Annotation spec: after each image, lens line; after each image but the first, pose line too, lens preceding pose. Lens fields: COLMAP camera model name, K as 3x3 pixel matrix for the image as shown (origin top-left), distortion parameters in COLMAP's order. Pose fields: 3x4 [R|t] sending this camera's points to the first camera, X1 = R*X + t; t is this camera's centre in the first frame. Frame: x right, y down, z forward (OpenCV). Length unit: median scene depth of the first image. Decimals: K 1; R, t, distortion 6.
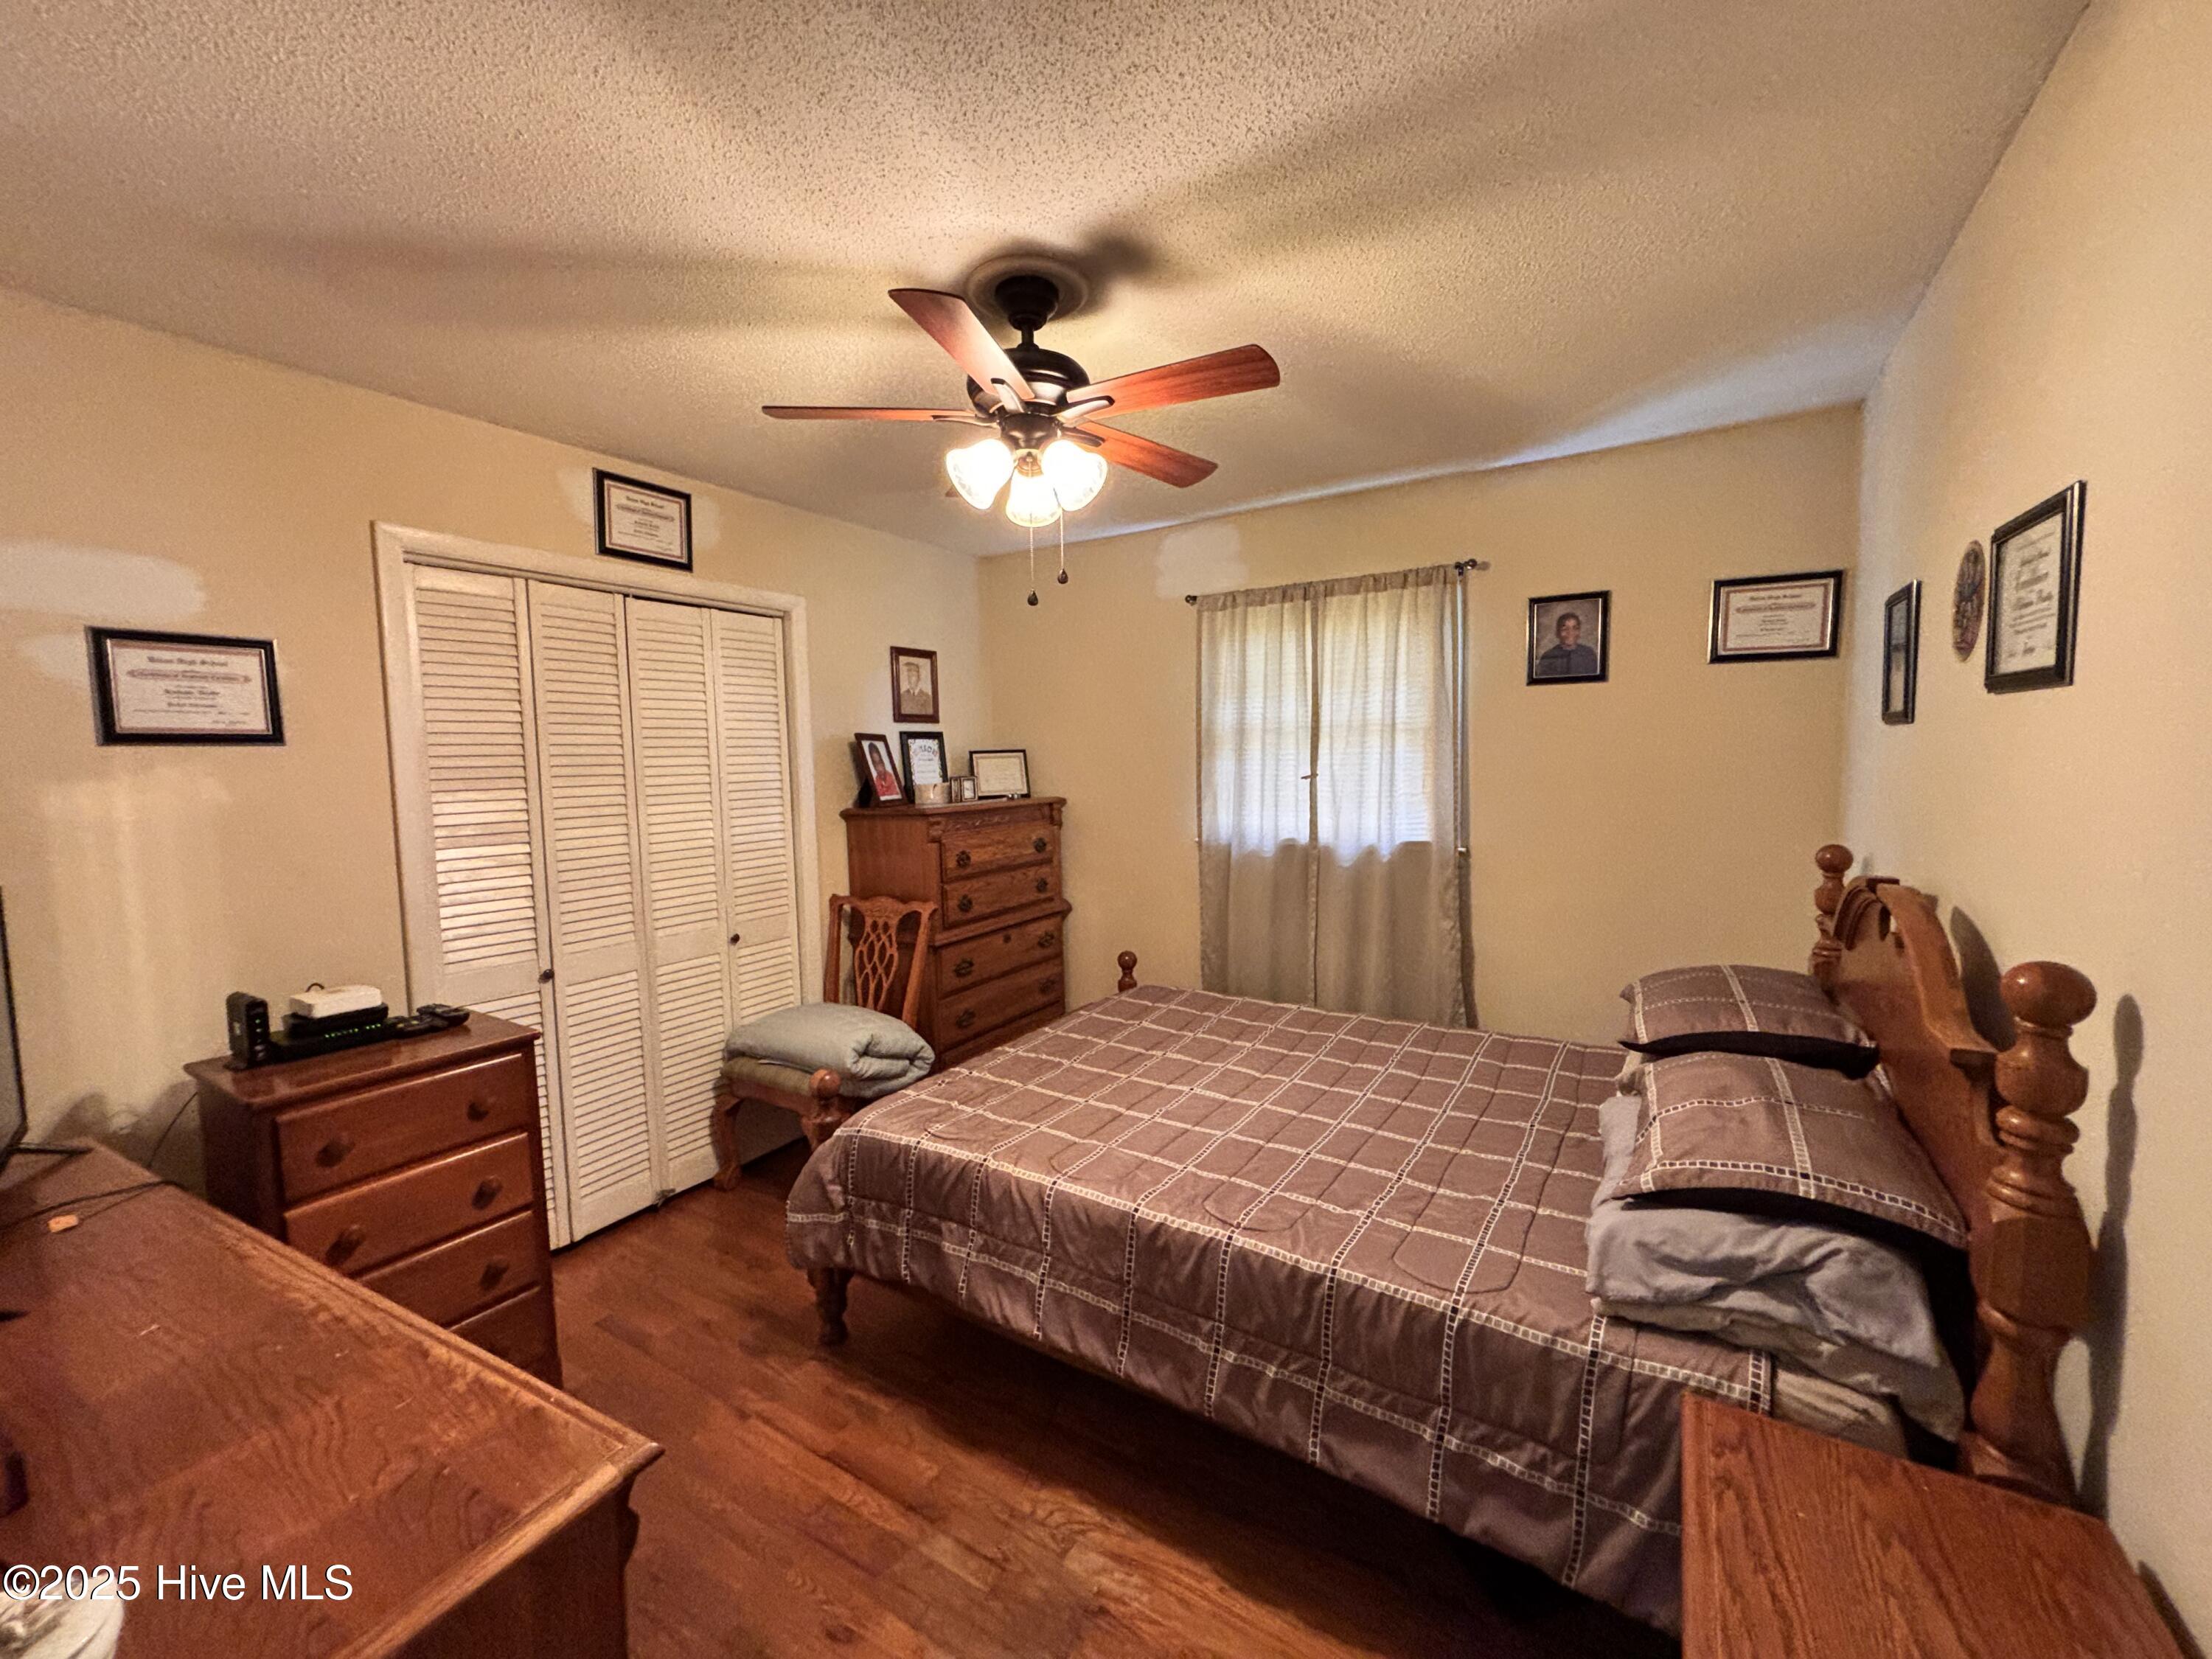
lens RADIAL K [[888.3, 0, 1099.9], [0, 888.3, 834.2], [0, 0, 1]] dist [-0.001240, -0.000525]
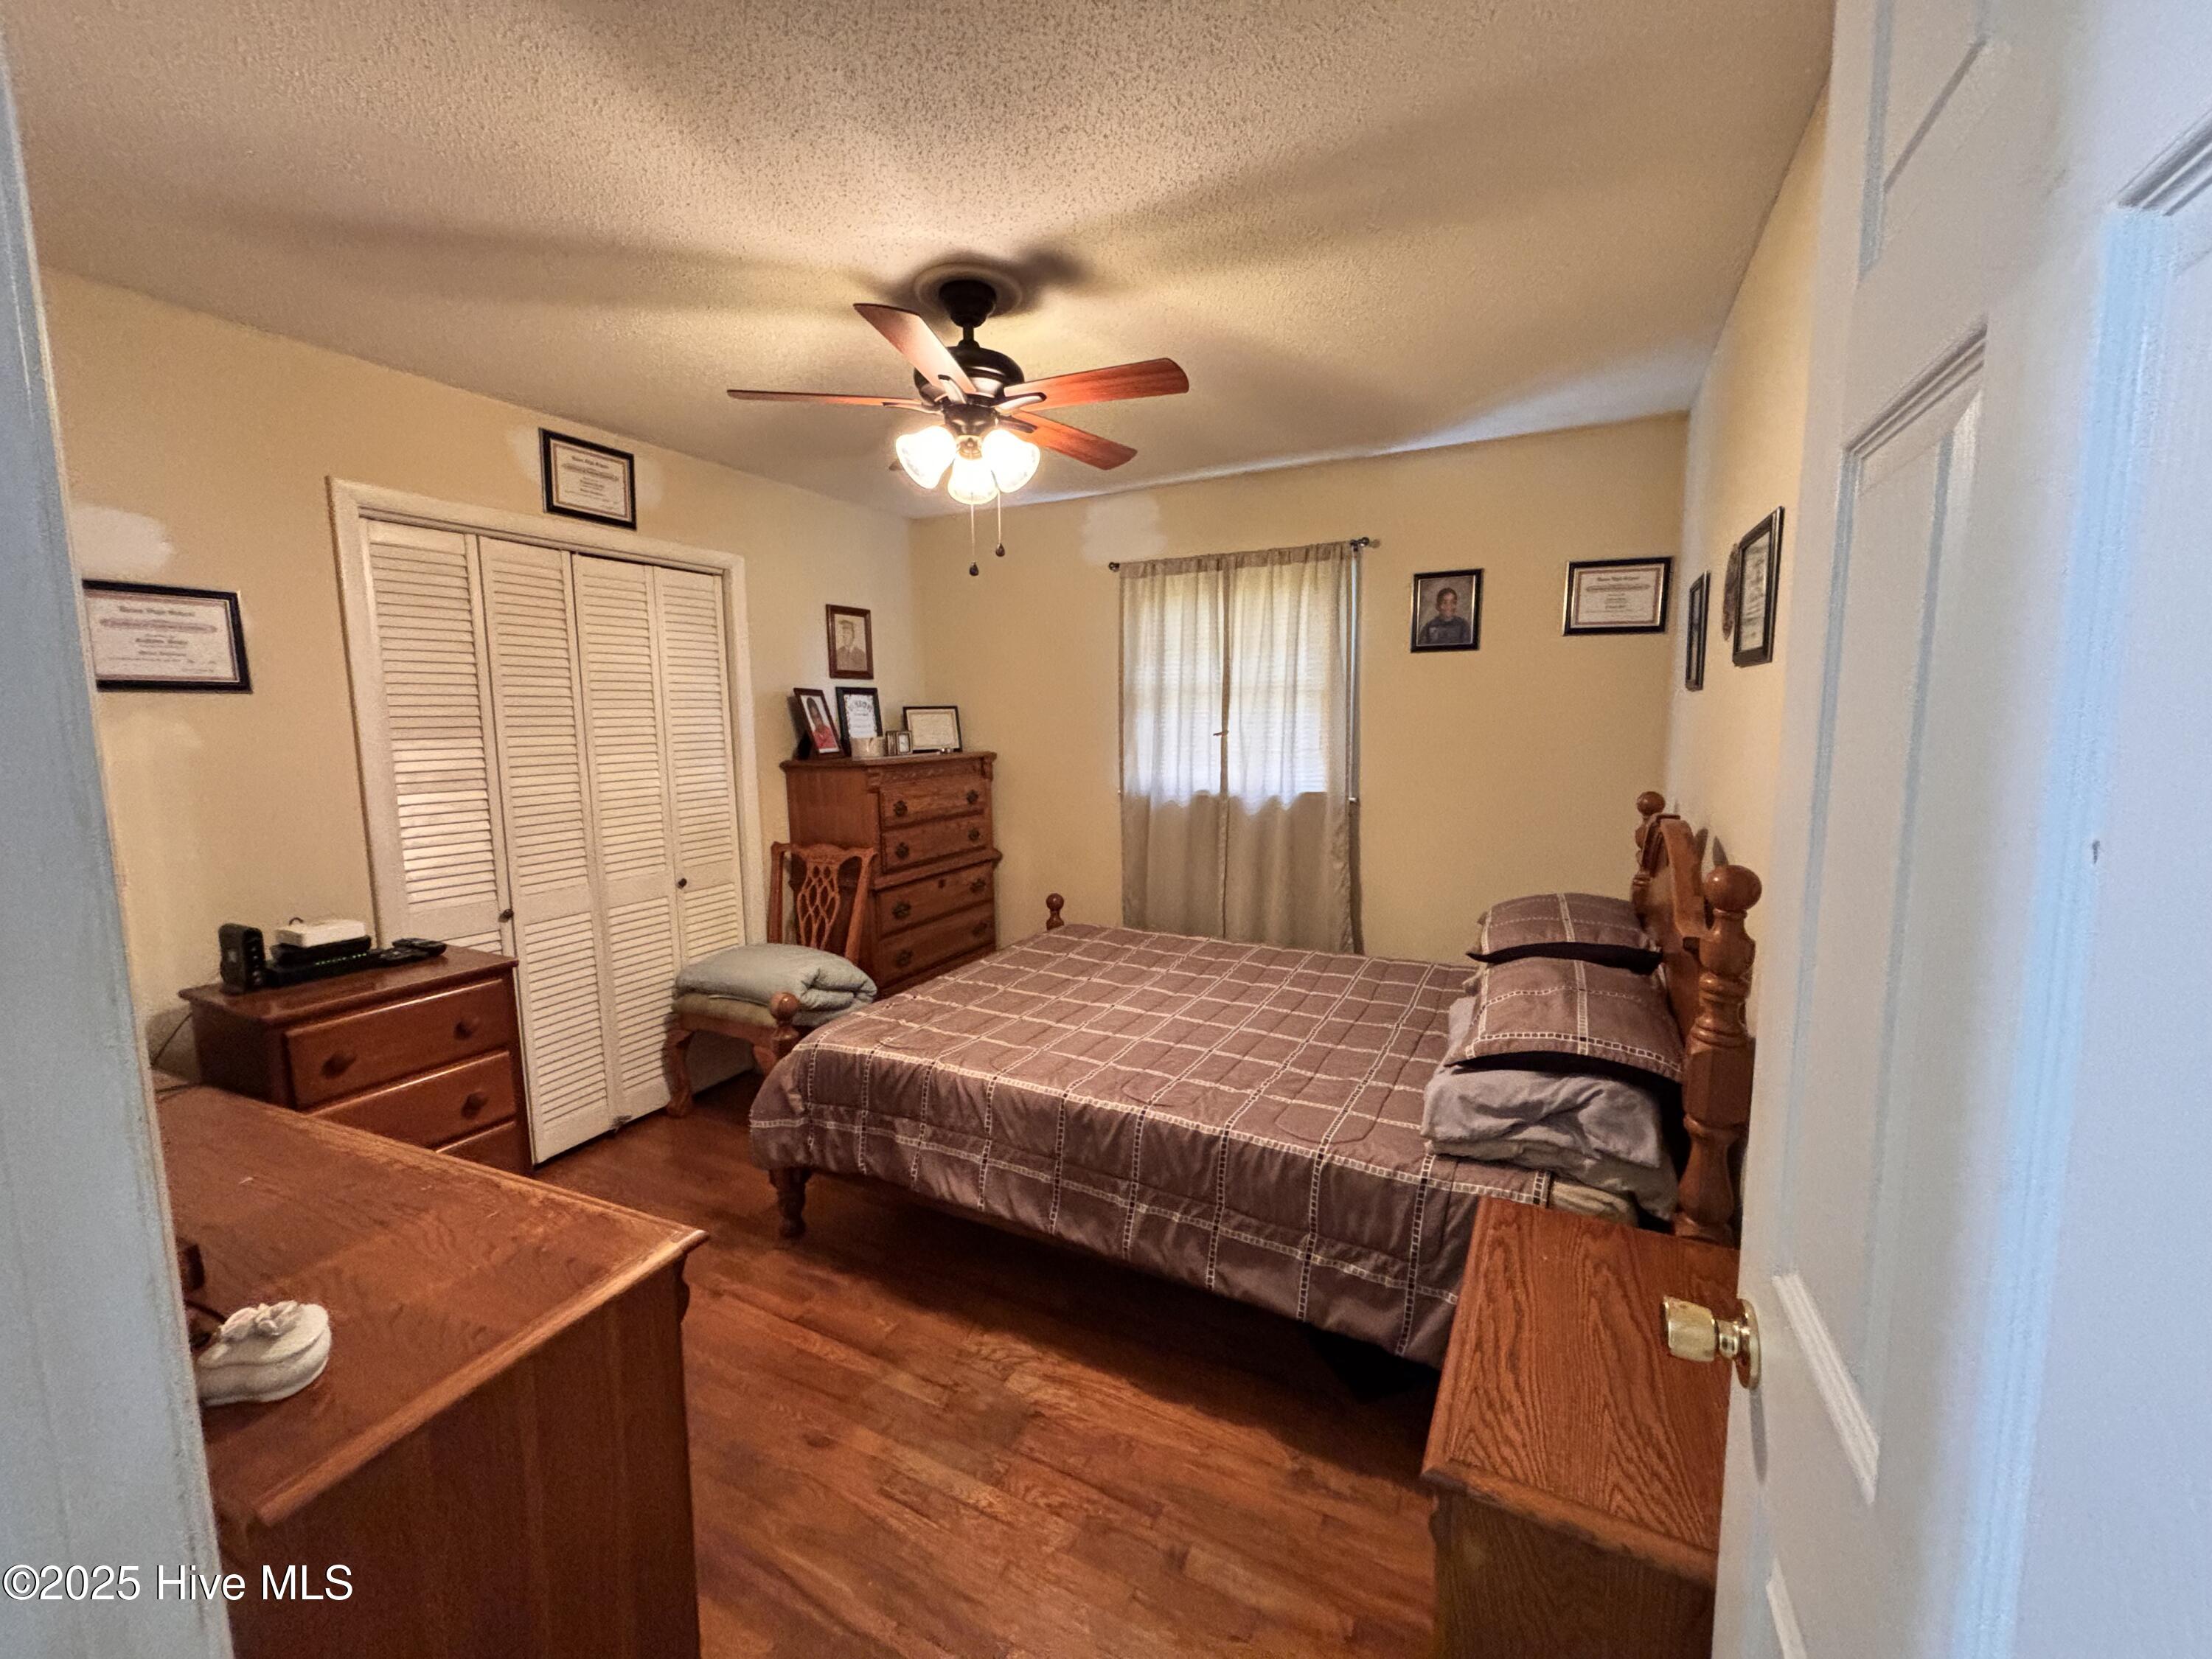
lens RADIAL K [[888.3, 0, 1097.6], [0, 888.3, 829.6], [0, 0, 1]] dist [-0.001240, -0.000525]
pose [[0.996522, -0.001510, 0.083317, -0.012188], [-0.001827, 0.999199, 0.039966, 0.018211], [-0.083311, -0.039979, 0.995721, -0.140958]]
